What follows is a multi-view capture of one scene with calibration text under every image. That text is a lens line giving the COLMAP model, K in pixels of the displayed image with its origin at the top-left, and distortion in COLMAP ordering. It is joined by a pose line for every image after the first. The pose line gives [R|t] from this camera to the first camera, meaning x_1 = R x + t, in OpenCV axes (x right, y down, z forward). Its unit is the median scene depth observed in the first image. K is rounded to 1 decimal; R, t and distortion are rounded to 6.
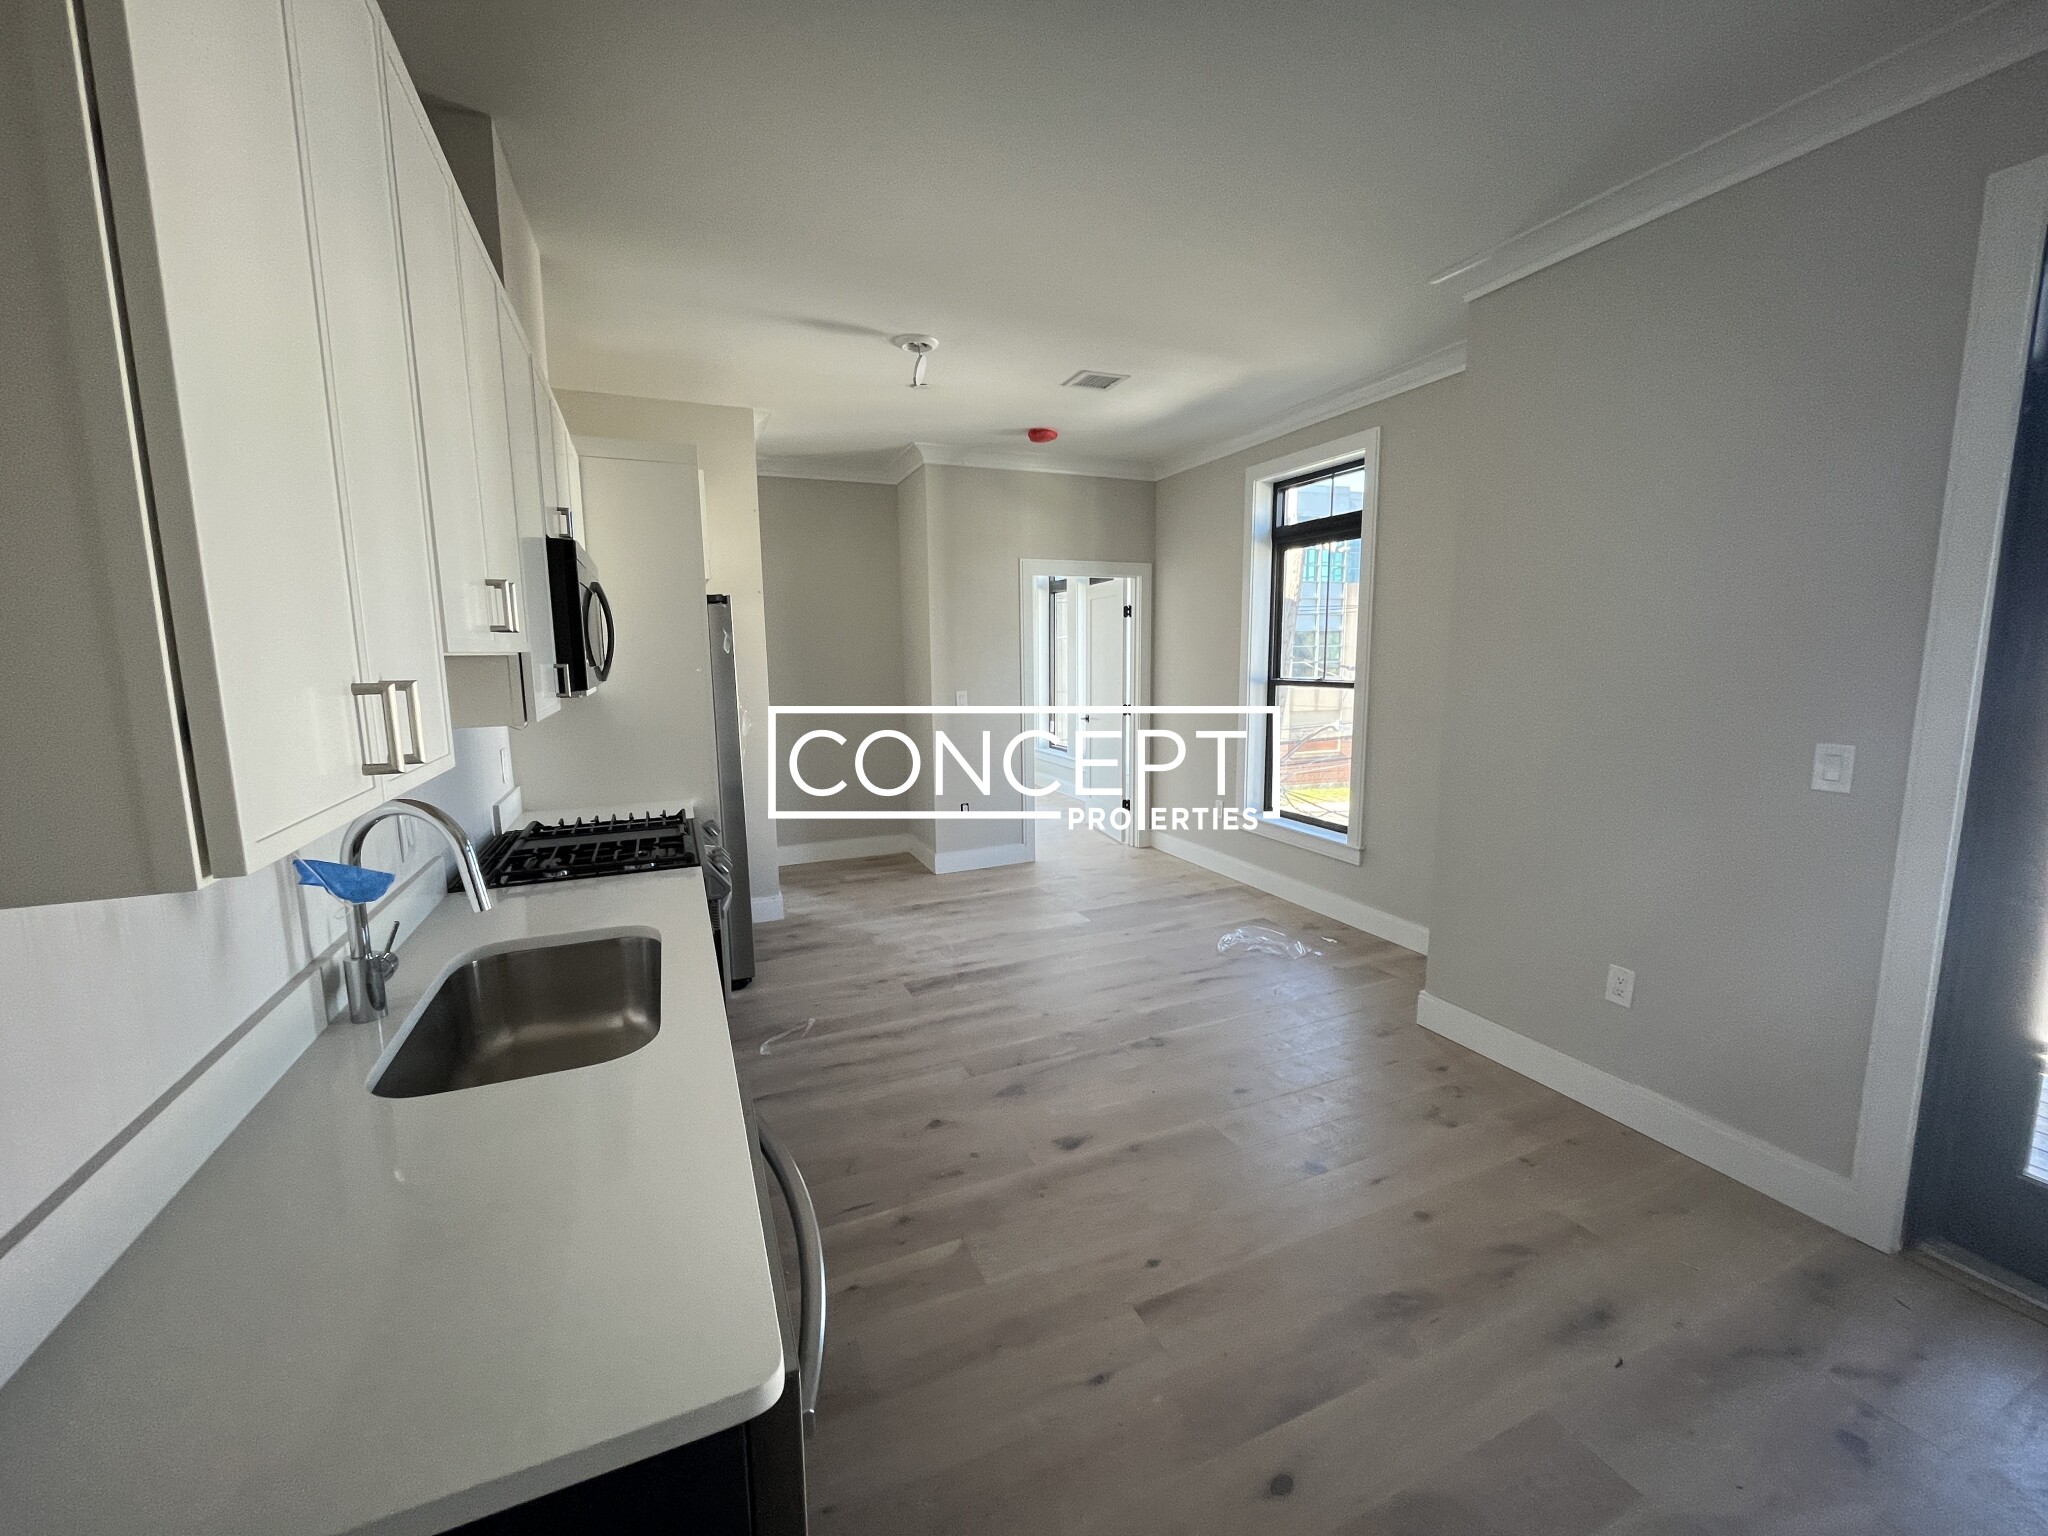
lens RADIAL K [[826.0, 0, 1026.0], [0, 826.0, 766.5], [0, 0, 1]] dist [-0.001904, 0.000527]
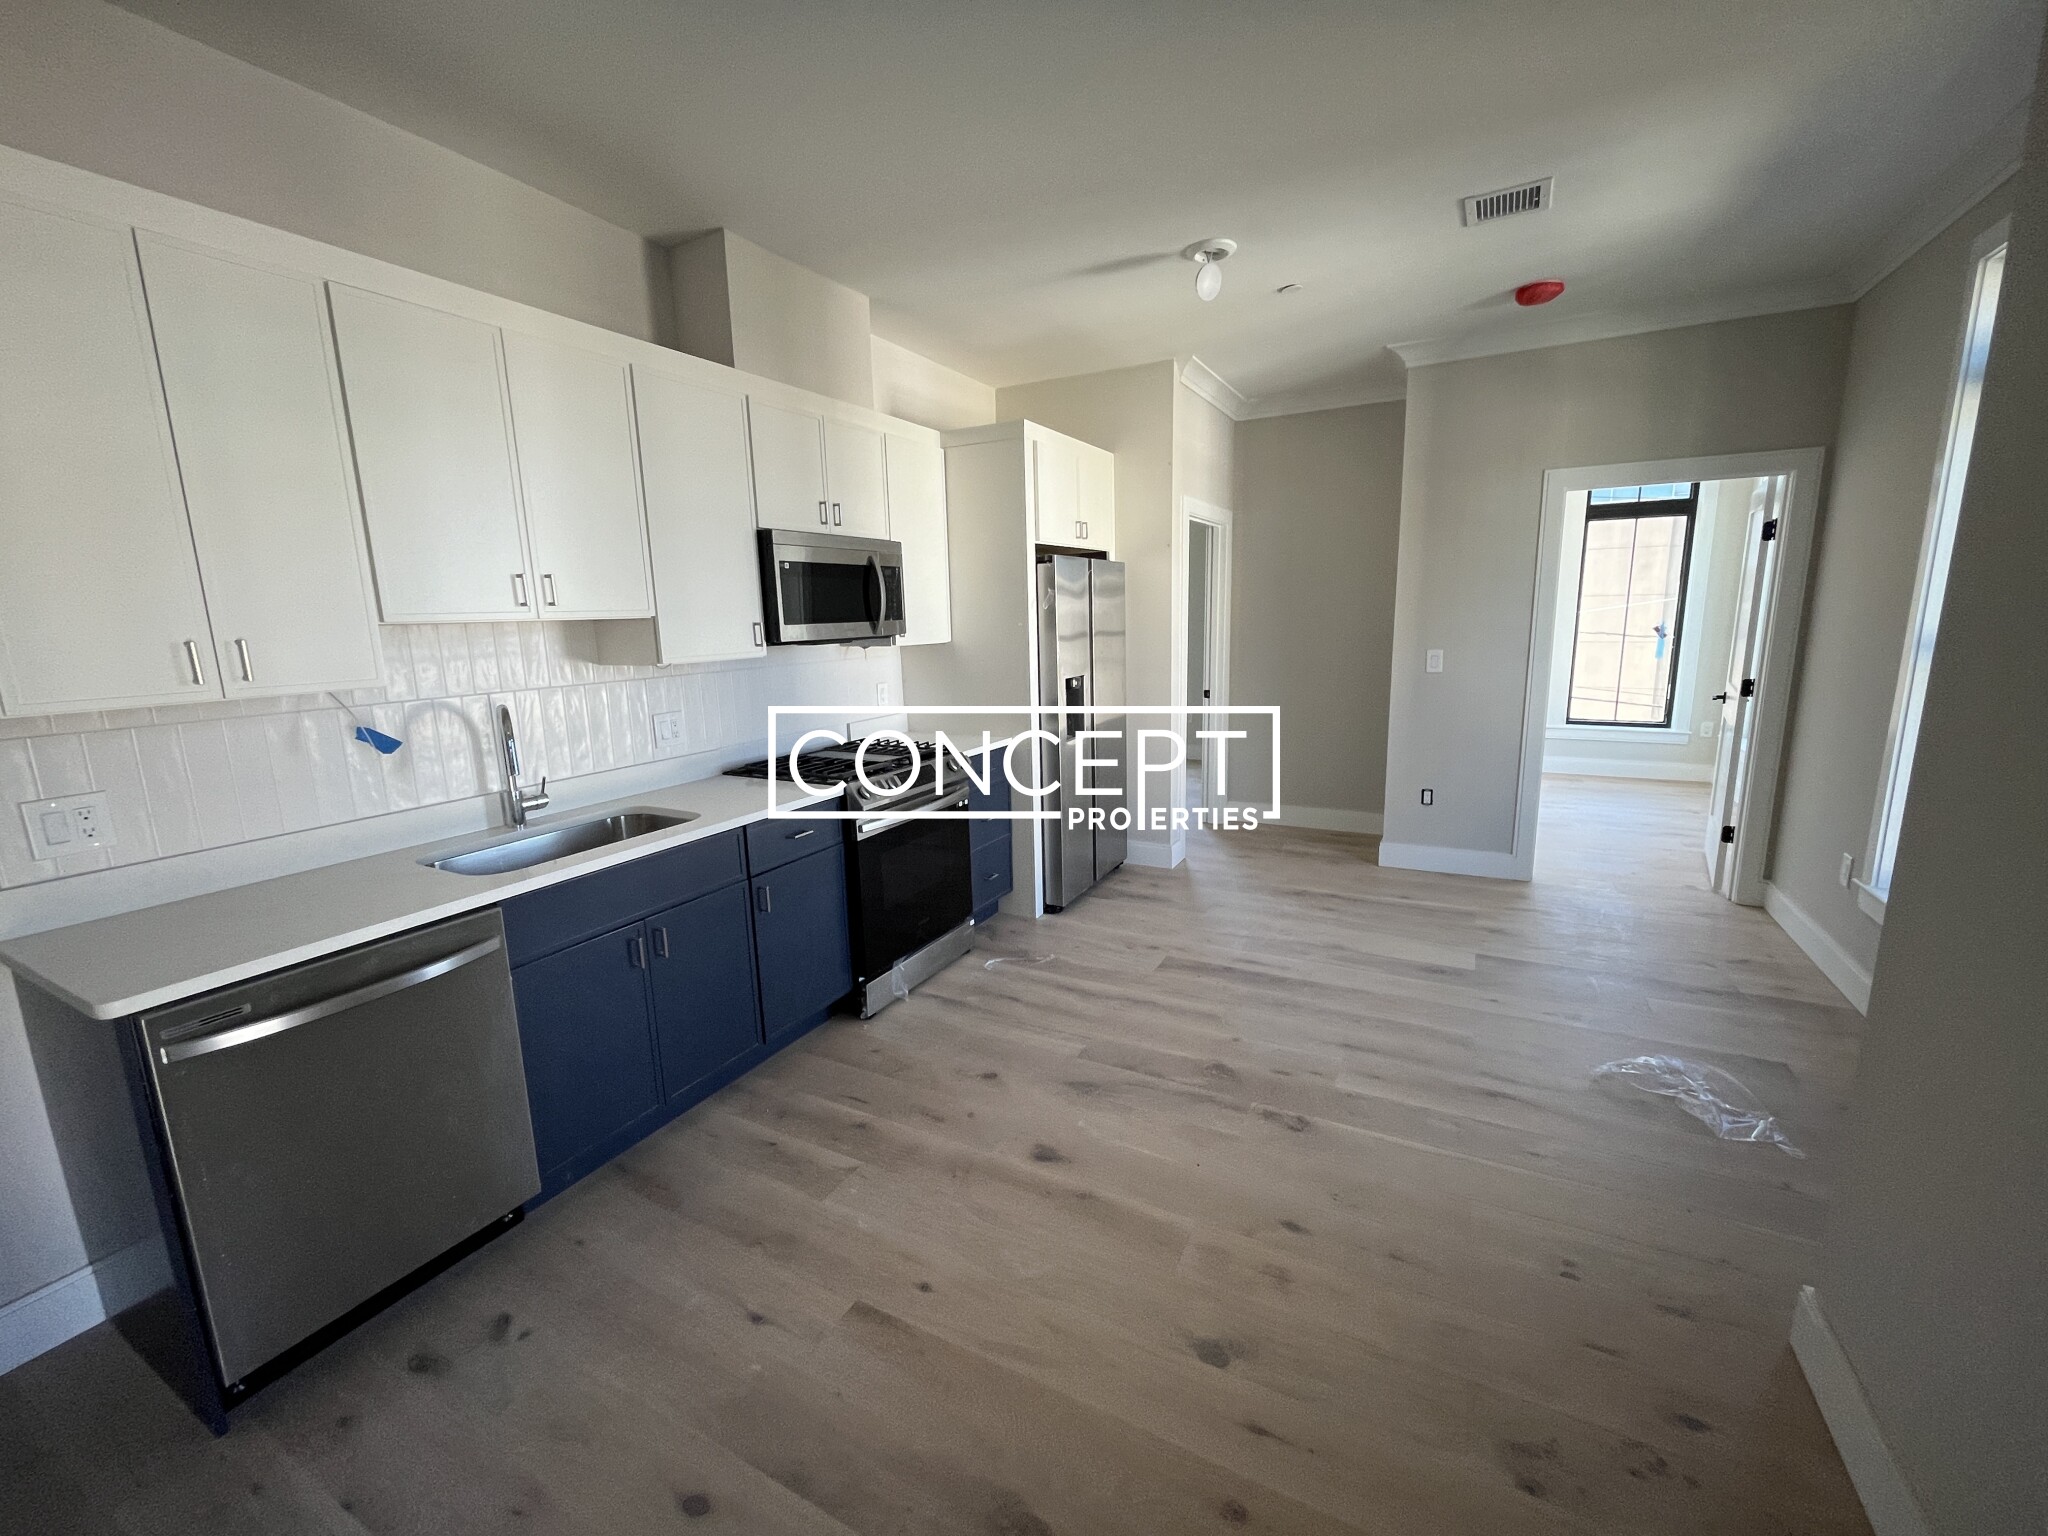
lens RADIAL K [[826.0, 0, 1031.4], [0, 826.0, 765.3], [0, 0, 1]] dist [-0.001904, 0.000527]
pose [[0.617429, 0.140332, -0.774008, 0.480164], [-0.091643, 0.990091, 0.106404, -0.044945], [0.781270, 0.005235, 0.624171, 0.291204]]
